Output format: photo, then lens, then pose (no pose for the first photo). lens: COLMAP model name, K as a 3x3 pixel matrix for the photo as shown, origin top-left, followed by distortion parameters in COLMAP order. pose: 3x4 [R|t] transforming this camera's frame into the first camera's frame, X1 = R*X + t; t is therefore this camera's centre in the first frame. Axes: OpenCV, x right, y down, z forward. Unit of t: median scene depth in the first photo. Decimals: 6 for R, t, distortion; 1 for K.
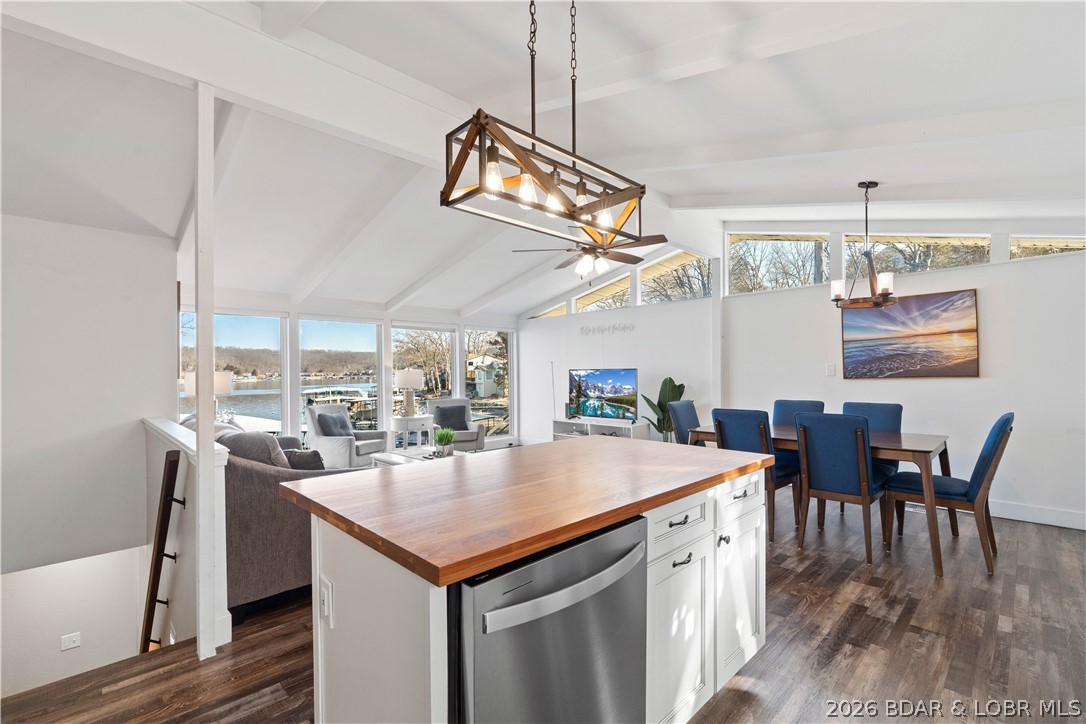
lens RADIAL K [[485.3, 0, 548.6], [0, 485.3, 366.6], [0, 0, 1]] dist [-0.008933, 0.000698]
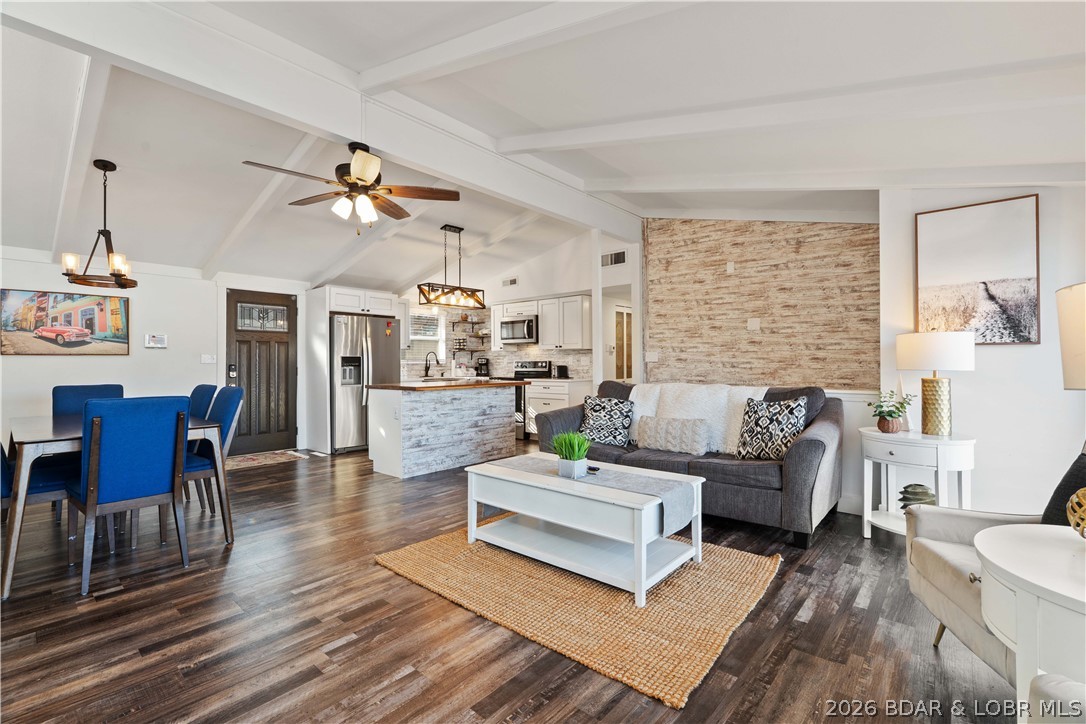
lens RADIAL K [[485.3, 0, 544.5], [0, 485.3, 362.8], [0, 0, 1]] dist [-0.008933, 0.000698]
pose [[-0.997572, 0.006697, -0.069315, -0.100873], [0.007623, 0.999885, -0.013101, 0.028054], [0.069220, -0.013597, -0.997509, 1.139403]]
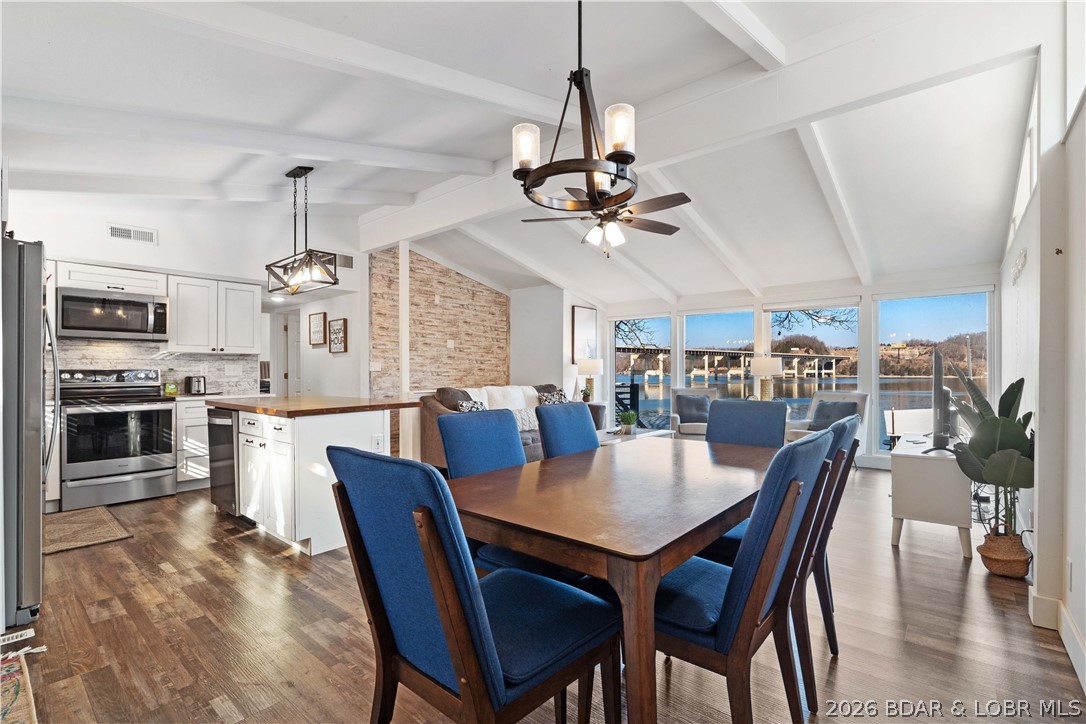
lens RADIAL K [[485.3, 0, 542.3], [0, 485.3, 365.4], [0, 0, 1]] dist [-0.008933, 0.000698]
pose [[0.070797, -0.011139, -0.997429, 0.587427], [0.017831, 0.999792, -0.009900, 0.019692], [0.997331, -0.017084, 0.070981, 0.517308]]
